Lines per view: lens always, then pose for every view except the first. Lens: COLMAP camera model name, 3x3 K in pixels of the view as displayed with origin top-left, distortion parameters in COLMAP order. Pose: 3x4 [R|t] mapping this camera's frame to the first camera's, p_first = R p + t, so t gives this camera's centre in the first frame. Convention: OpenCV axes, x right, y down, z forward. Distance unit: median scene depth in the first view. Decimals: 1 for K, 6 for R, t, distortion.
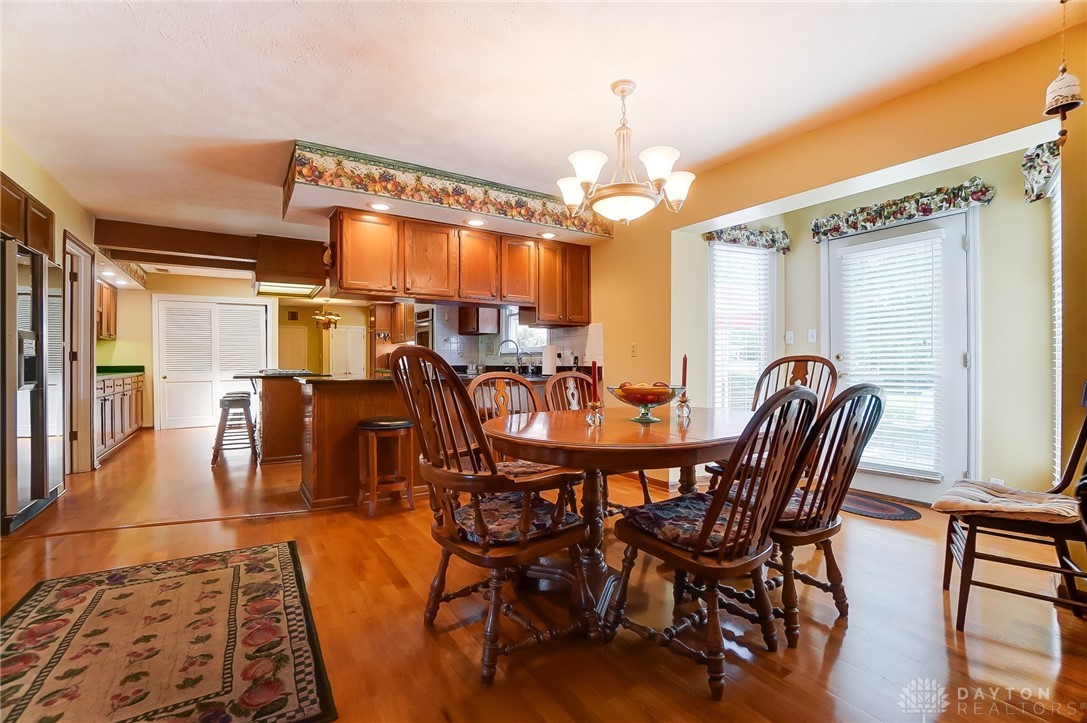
lens RADIAL K [[485.7, 0, 546.6], [0, 485.7, 370.5], [0, 0, 1]] dist [-0.063535, 0.023803]
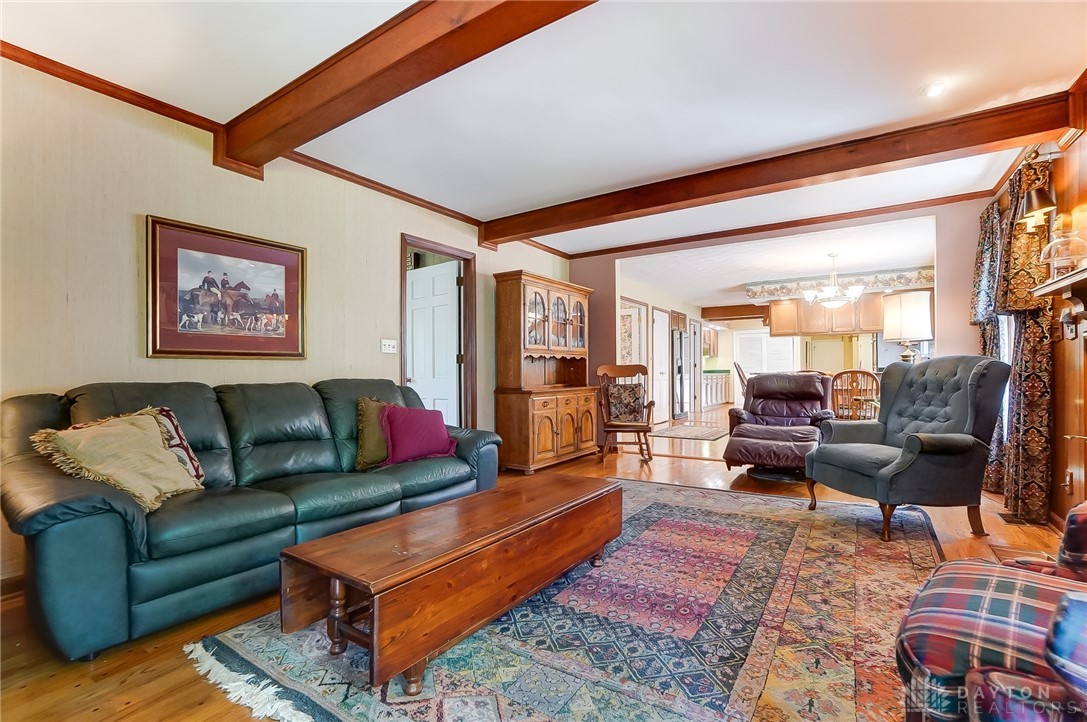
lens RADIAL K [[485.7, 0, 546.6], [0, 485.7, 370.0], [0, 0, 1]] dist [-0.063535, 0.023803]
pose [[0.410625, -0.007964, -0.911770, 1.141288], [-0.005951, 0.999917, -0.011414, 0.031814], [0.911785, 0.010113, 0.410543, -0.878100]]
